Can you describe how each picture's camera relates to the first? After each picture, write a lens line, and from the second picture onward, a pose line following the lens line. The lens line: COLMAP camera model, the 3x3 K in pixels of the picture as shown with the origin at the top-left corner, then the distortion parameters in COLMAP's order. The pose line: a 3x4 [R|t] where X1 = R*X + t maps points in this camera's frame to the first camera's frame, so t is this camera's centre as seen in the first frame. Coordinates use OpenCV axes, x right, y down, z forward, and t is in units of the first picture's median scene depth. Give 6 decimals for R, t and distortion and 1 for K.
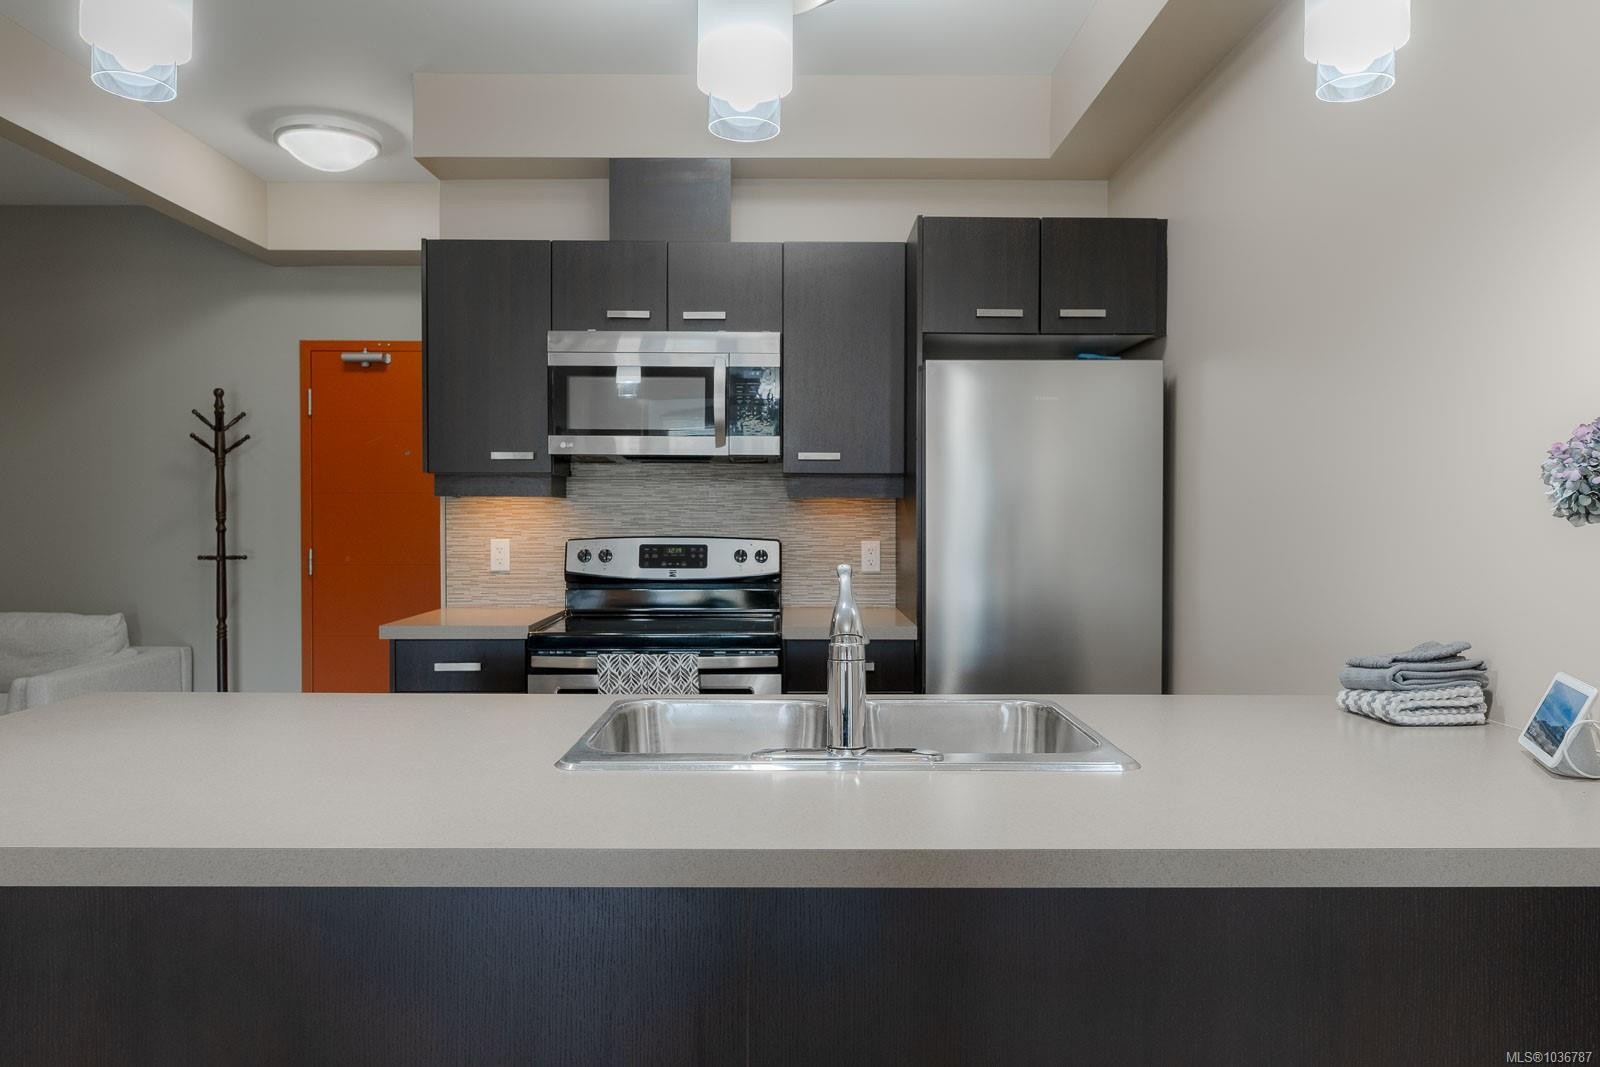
lens RADIAL K [[1065.6, 0, 774.7], [0, 1065.6, 533.5], [0, 0, 1]] dist [-0.005143, -0.000217]
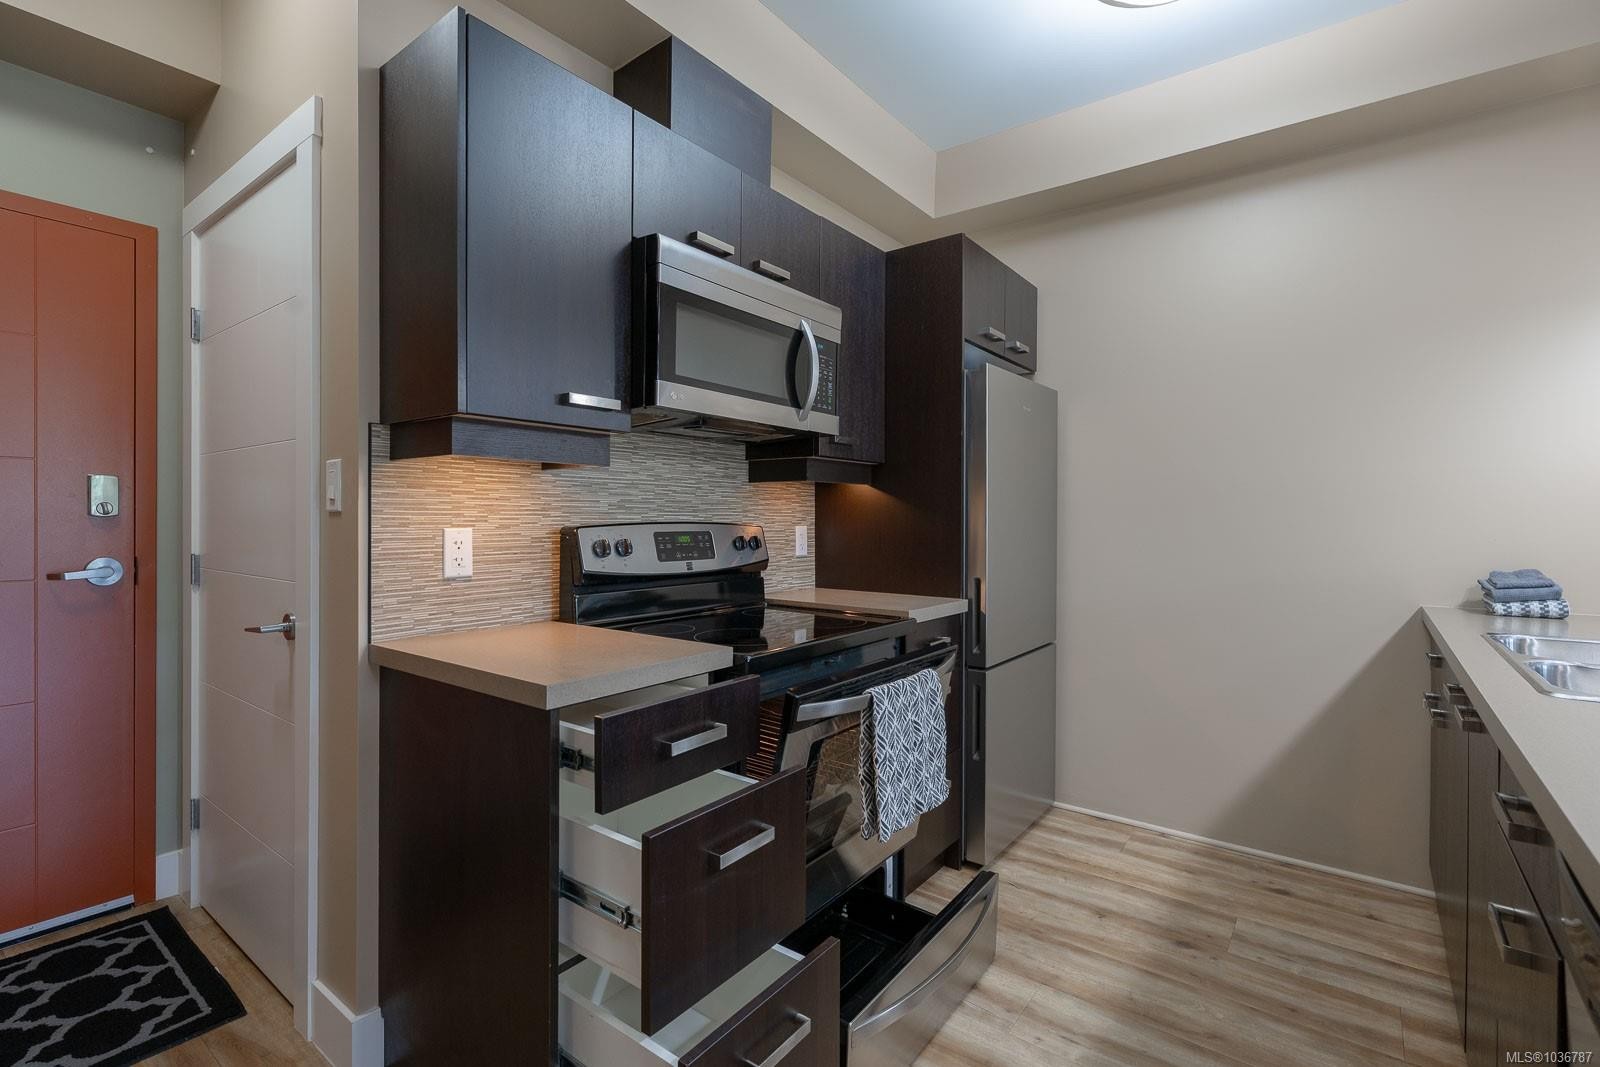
lens RADIAL K [[729.7, 0, 788.0], [0, 729.7, 523.4], [0, 0, 1]] dist [0.000759, 0.000143]
pose [[0.607922, -0.005156, 0.793980, -0.502157], [0.012052, 0.999924, -0.002735, 0.006326], [-0.793906, 0.011232, 0.607937, 0.583738]]
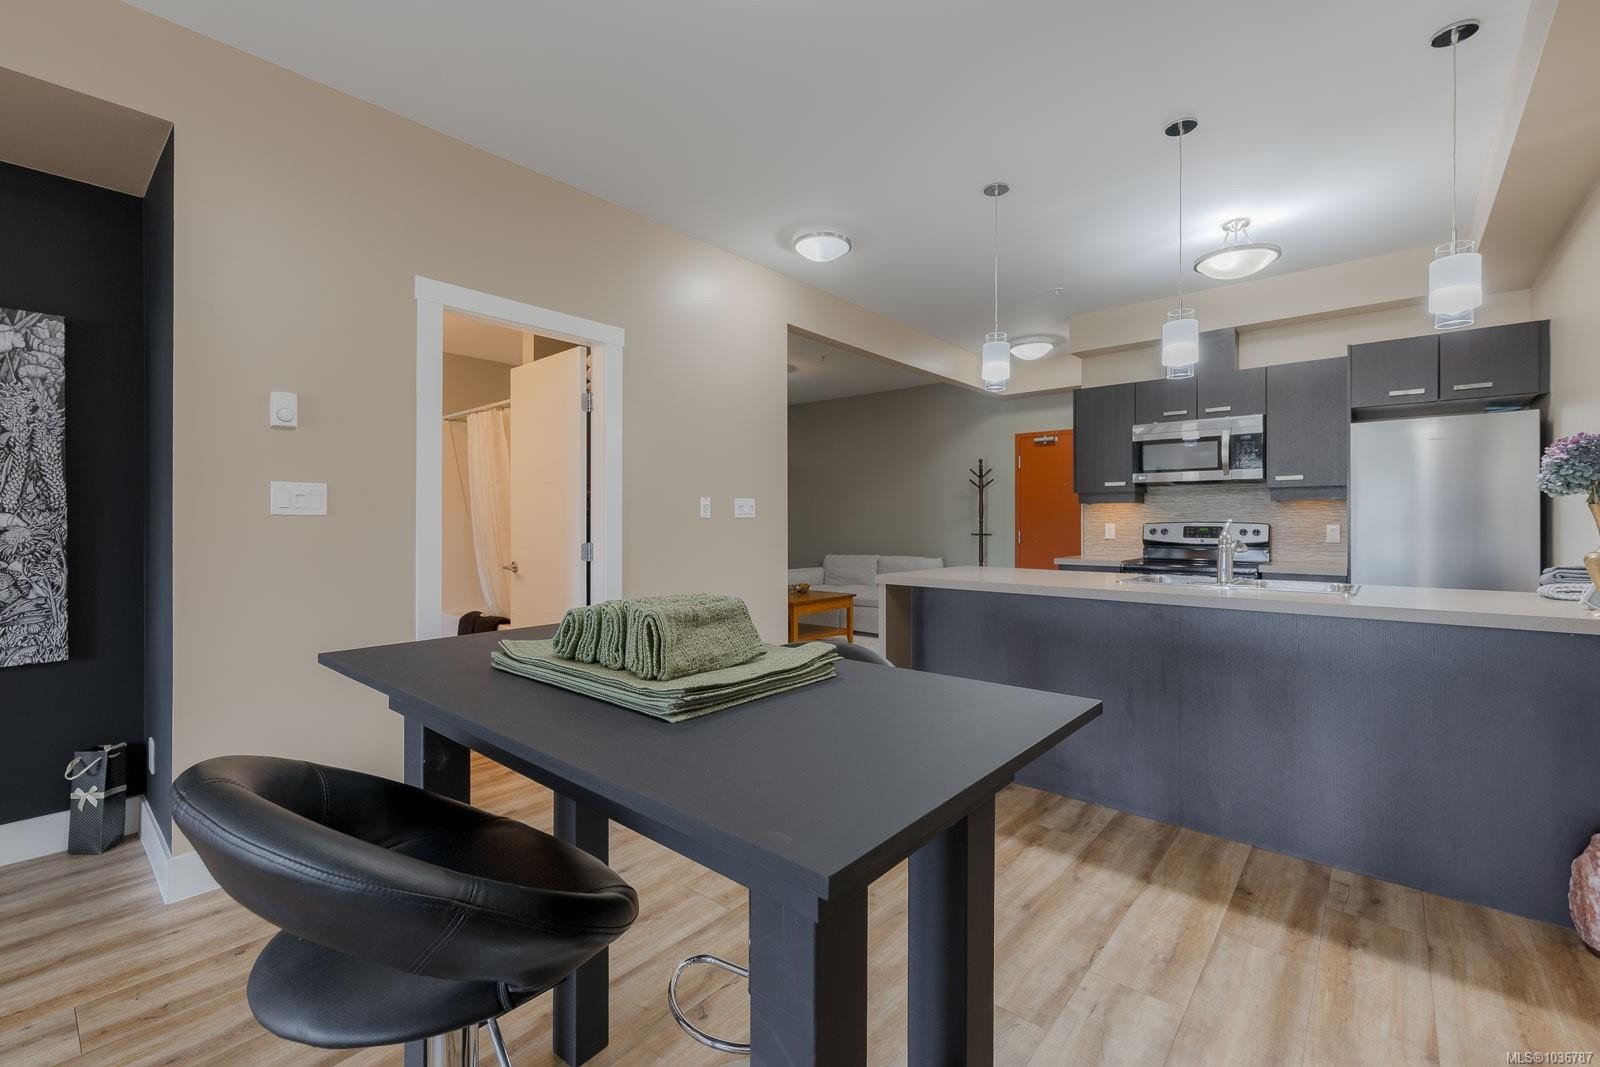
lens RADIAL K [[654.4, 0, 814.0], [0, 654.4, 526.8], [0, 0, 1]] dist [-0.006319, 0.000236]
pose [[0.767040, 0.002867, -0.641593, 0.126411], [-0.009880, 0.999924, -0.007344, 0.027499], [0.641523, 0.011972, 0.767010, -0.379453]]
